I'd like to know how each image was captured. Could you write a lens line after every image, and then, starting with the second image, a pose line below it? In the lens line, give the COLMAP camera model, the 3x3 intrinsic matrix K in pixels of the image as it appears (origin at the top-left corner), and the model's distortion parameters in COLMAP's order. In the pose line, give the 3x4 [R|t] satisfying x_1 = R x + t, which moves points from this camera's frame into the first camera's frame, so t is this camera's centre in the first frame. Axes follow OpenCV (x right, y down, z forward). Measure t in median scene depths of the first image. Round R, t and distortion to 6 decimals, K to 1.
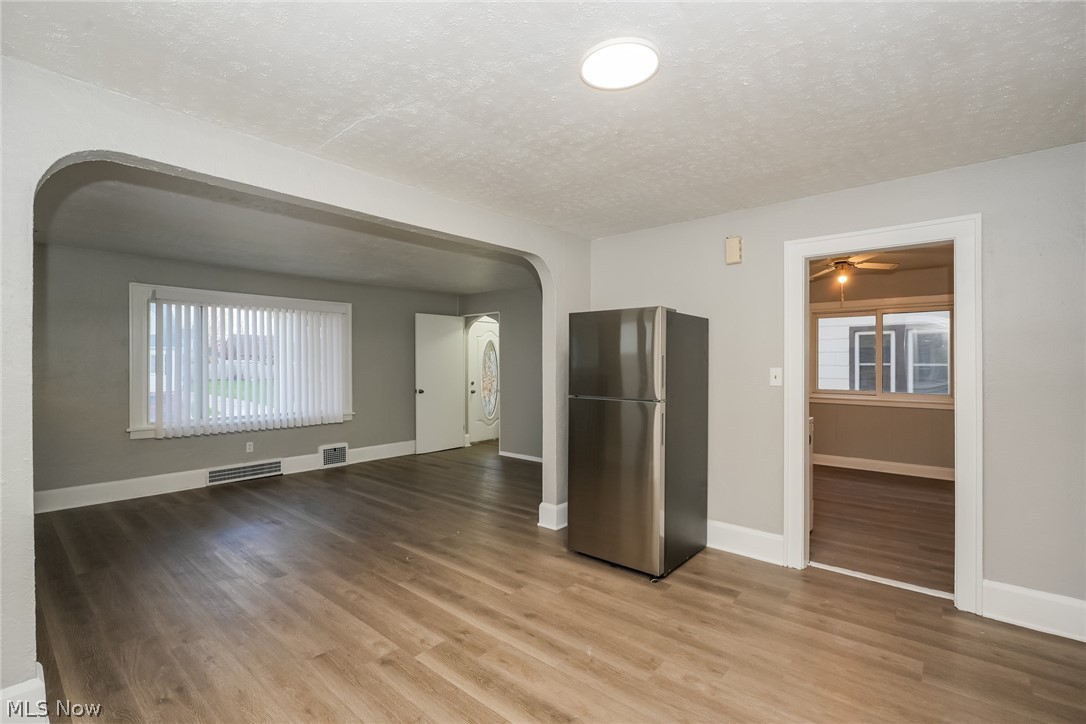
lens RADIAL K [[497.9, 0, 546.9], [0, 497.9, 366.2], [0, 0, 1]] dist [-0.004859, -0.000313]
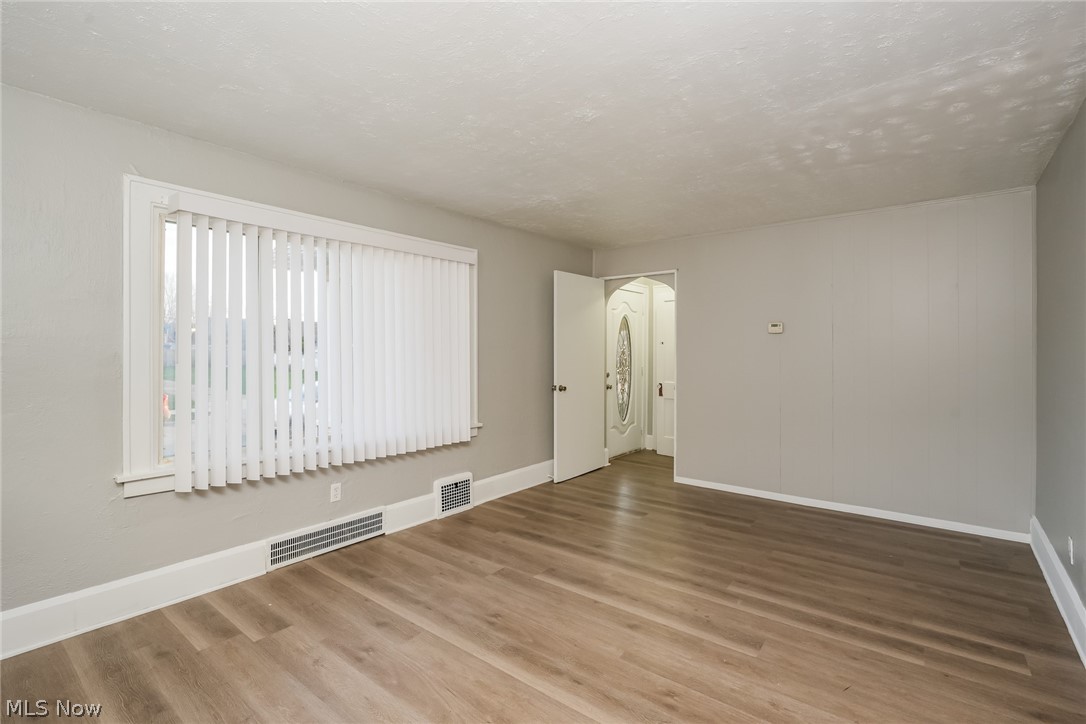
lens RADIAL K [[497.9, 0, 542.8], [0, 497.9, 350.9], [0, 0, 1]] dist [-0.004859, -0.000313]
pose [[0.999623, -0.006346, 0.026717, -0.334369], [0.006637, 0.999919, -0.010827, 0.009160], [-0.026646, 0.011000, 0.999584, 0.379649]]
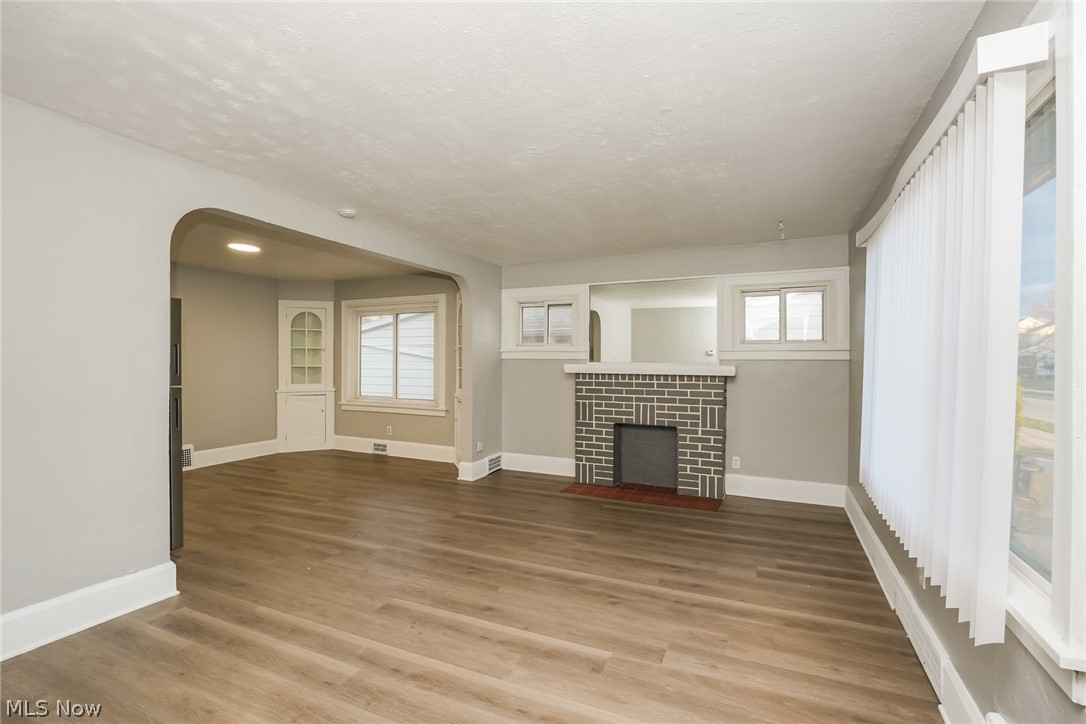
lens RADIAL K [[497.9, 0, 547.8], [0, 497.9, 364.7], [0, 0, 1]] dist [-0.004859, -0.000313]
pose [[-0.963306, -0.014032, -0.268037, -0.190715], [-0.018419, 0.999734, 0.013859, 0.004163], [0.267771, 0.018288, -0.963309, 1.165520]]
